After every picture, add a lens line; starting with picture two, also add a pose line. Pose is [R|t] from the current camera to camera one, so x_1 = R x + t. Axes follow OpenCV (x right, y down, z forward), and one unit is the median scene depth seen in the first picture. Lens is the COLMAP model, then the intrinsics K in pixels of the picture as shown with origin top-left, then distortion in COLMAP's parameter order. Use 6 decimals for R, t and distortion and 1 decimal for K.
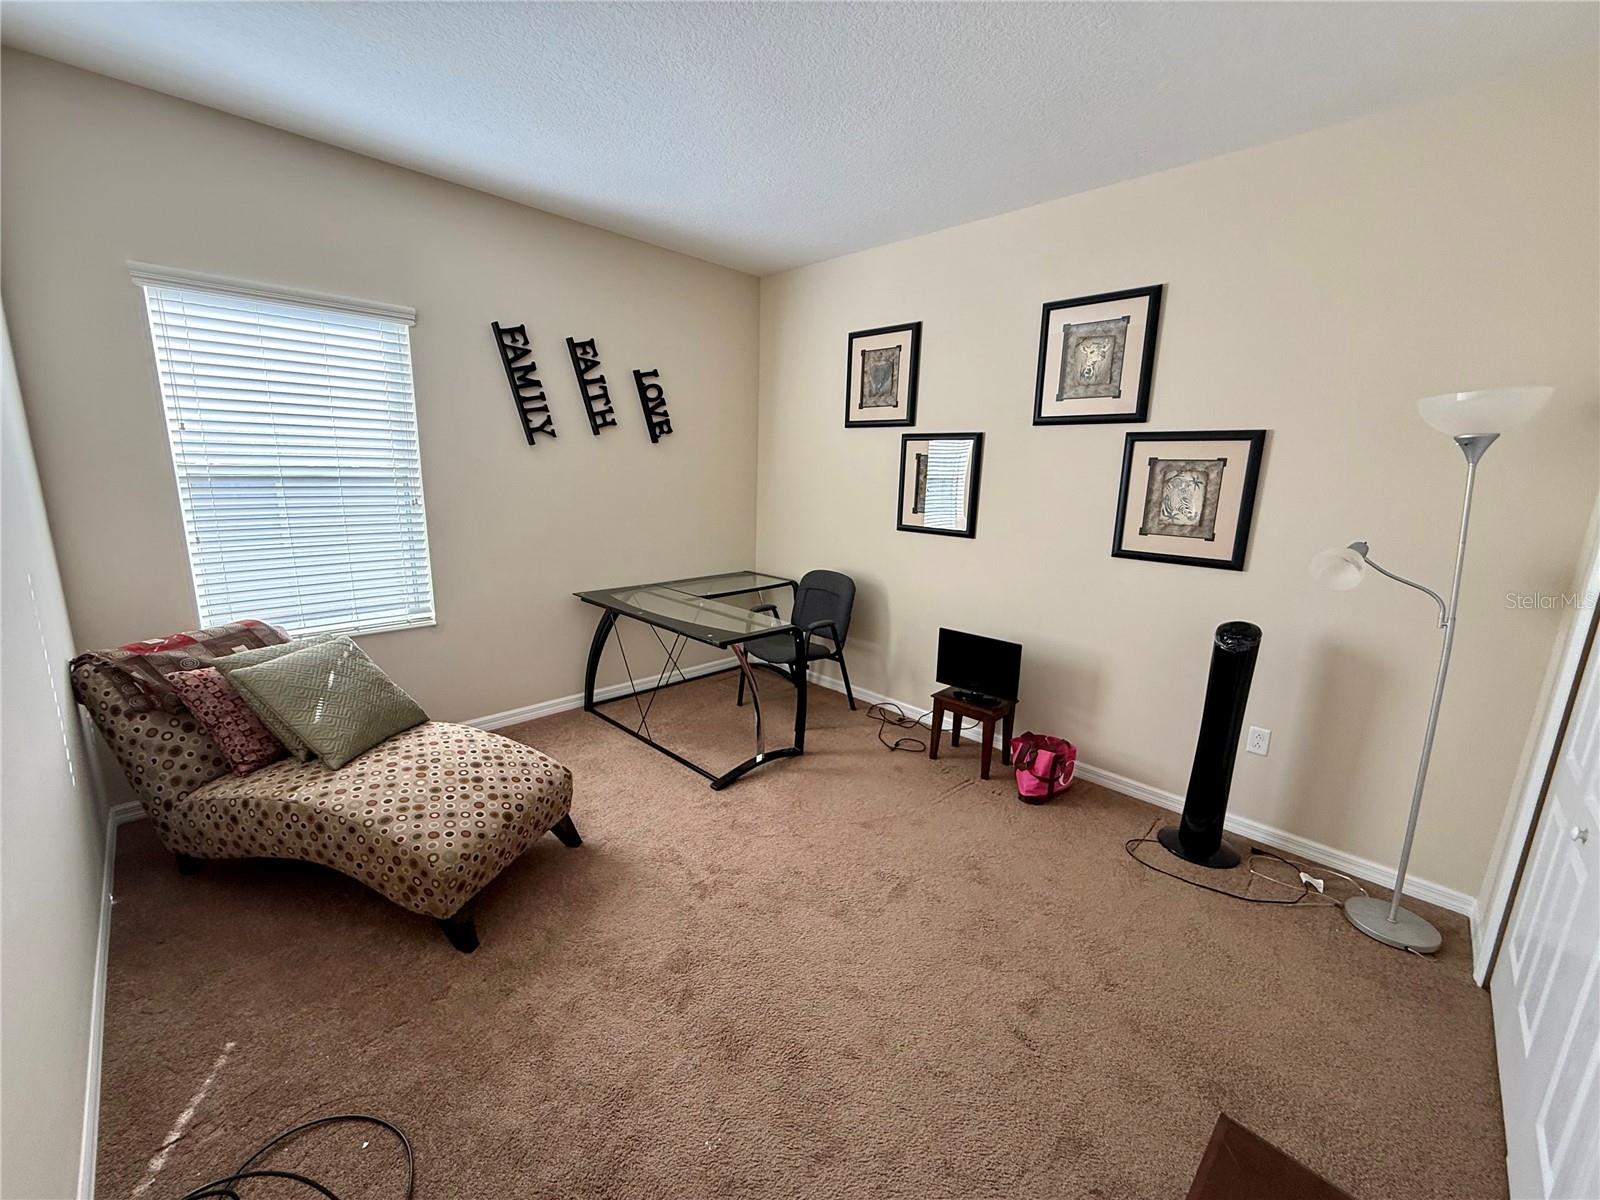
lens RADIAL K [[634.3, 0, 794.6], [0, 634.3, 598.3], [0, 0, 1]] dist [0.000522, -0.000146]
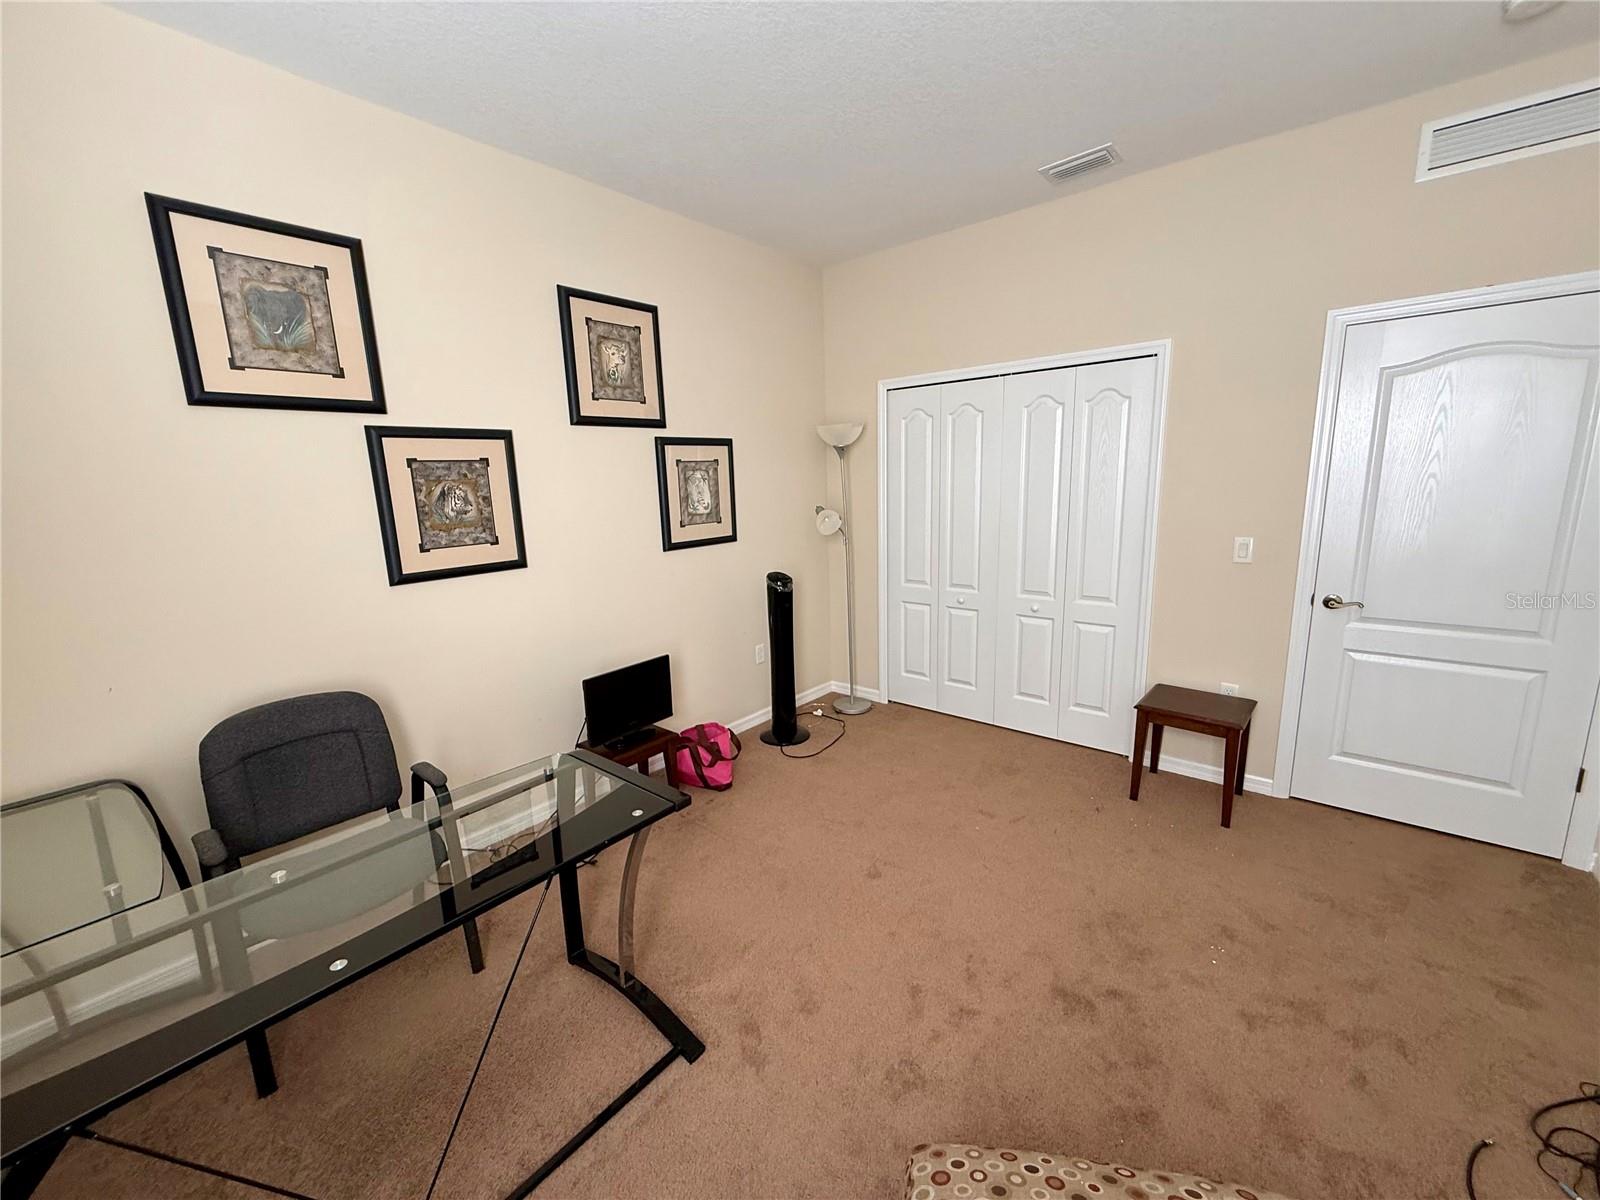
lens RADIAL K [[634.3, 0, 794.6], [0, 634.3, 598.3], [0, 0, 1]] dist [0.000522, -0.000146]
pose [[-0.081365, -0.211383, 0.974011, -0.592571], [0.238948, 0.944614, 0.224964, -0.182194], [-0.967618, 0.251042, -0.026349, 0.842863]]
